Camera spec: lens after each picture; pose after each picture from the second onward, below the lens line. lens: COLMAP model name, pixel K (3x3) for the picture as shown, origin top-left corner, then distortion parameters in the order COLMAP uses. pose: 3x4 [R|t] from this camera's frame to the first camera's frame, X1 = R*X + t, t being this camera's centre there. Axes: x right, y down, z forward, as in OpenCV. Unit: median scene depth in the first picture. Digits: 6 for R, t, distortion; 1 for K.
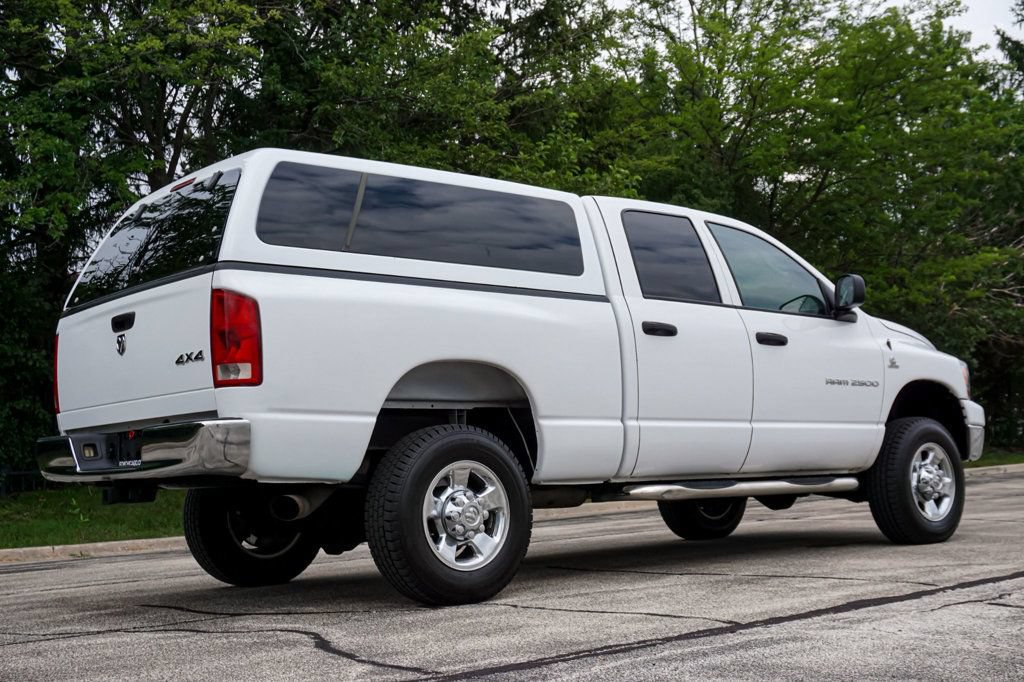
lens RADIAL K [[1275.3, 0, 512.0], [0, 1275.3, 341.0], [0, 0, 1]] dist [0.014393, 0.021877]
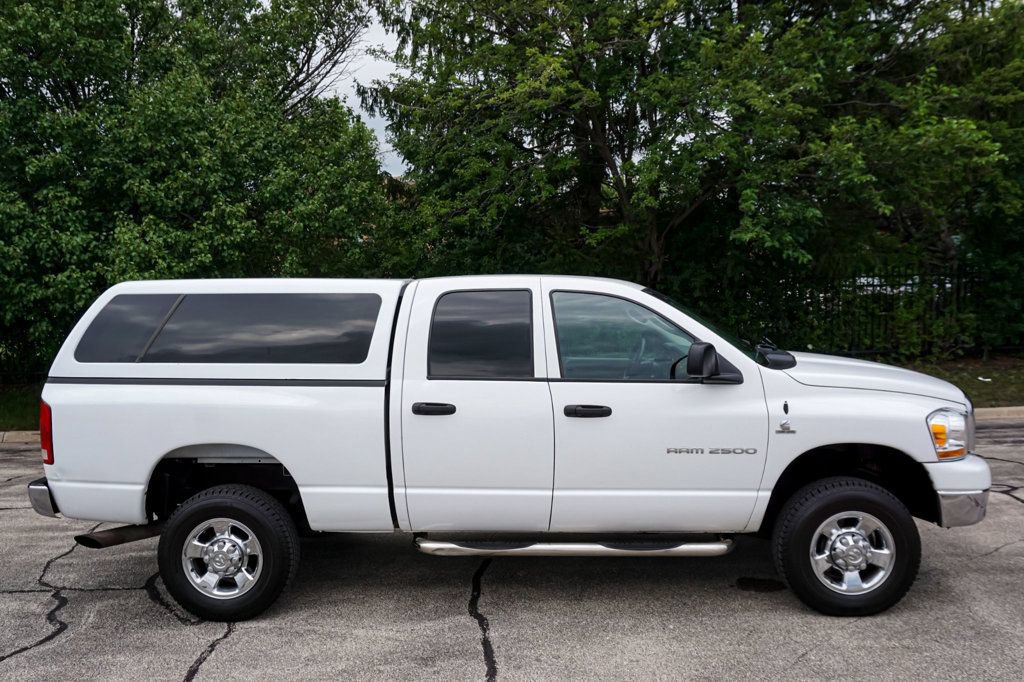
lens RADIAL K [[848.5, 0, 512.0], [0, 848.5, 341.0], [0, 0, 1]] dist [-0.007737, 0.013664]
pose [[0.751596, 0.060019, -0.656887, 0.658620], [0.051042, 0.987574, 0.148634, -0.176872], [0.657646, -0.145242, 0.739193, 0.501275]]
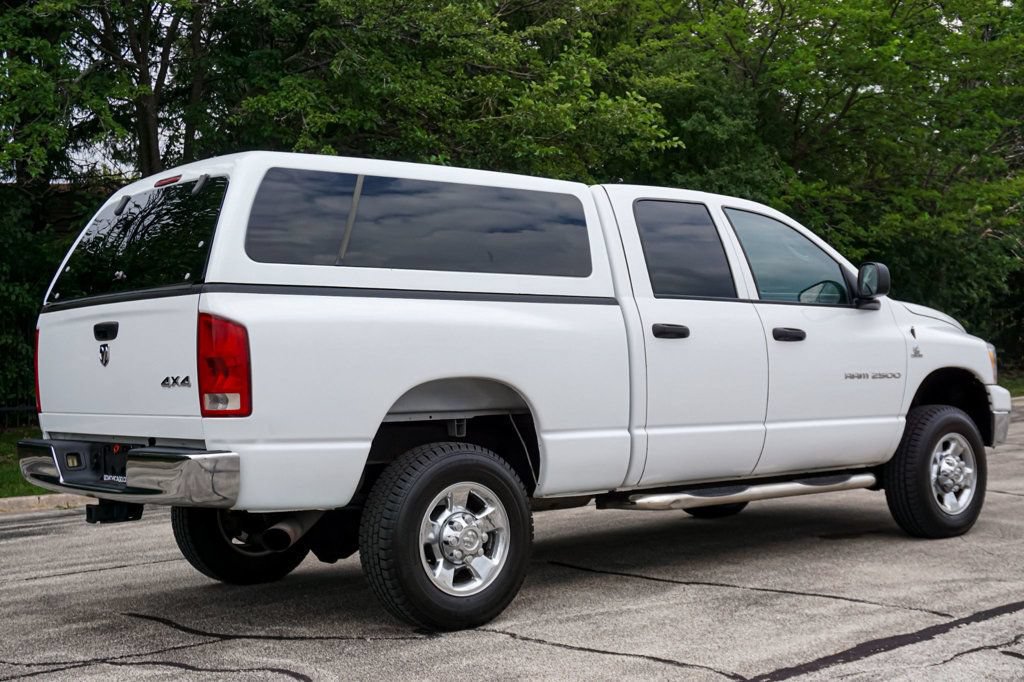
lens RADIAL K [[1341.7, 0, 512.0], [0, 1341.7, 341.0], [0, 0, 1]] dist [0.008543, 0.024482]
pose [[0.999899, 0.013334, -0.004941, 0.002584], [-0.012882, 0.996520, 0.082354, -0.082998], [0.006022, -0.082282, 0.996591, 0.003559]]
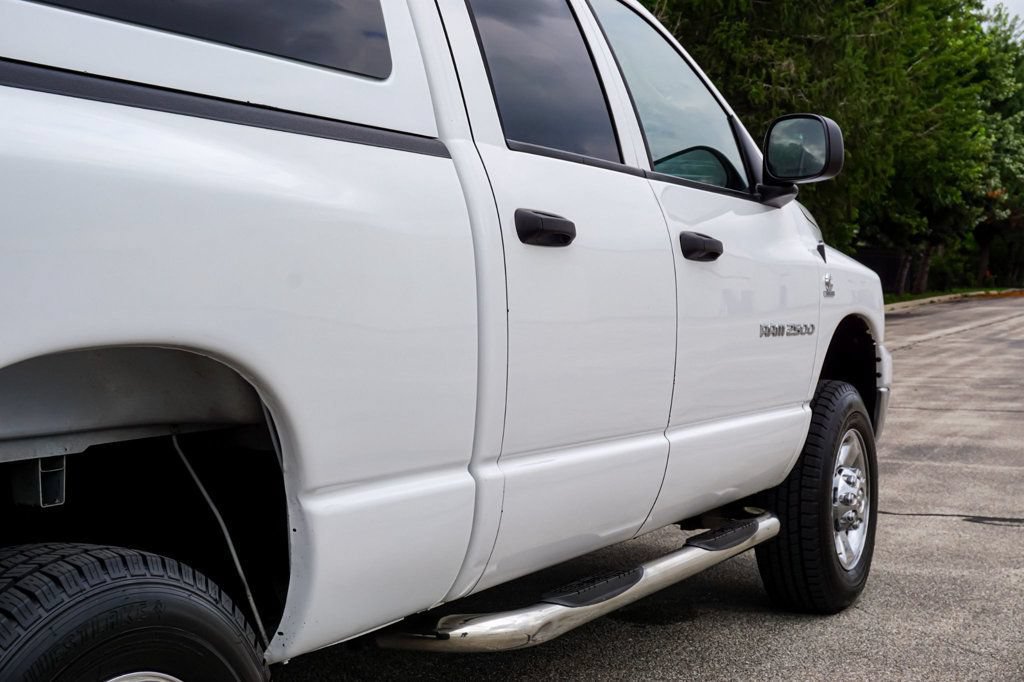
lens RADIAL K [[1546.1, 0, 512.0], [0, 1546.1, 341.0], [0, 0, 1]] dist [0.007249, 0.045539]
pose [[0.921030, 0.018706, 0.389042, -0.082885], [-0.068339, 0.991112, 0.114132, -0.029366], [-0.383450, -0.131706, 0.914122, 0.555288]]
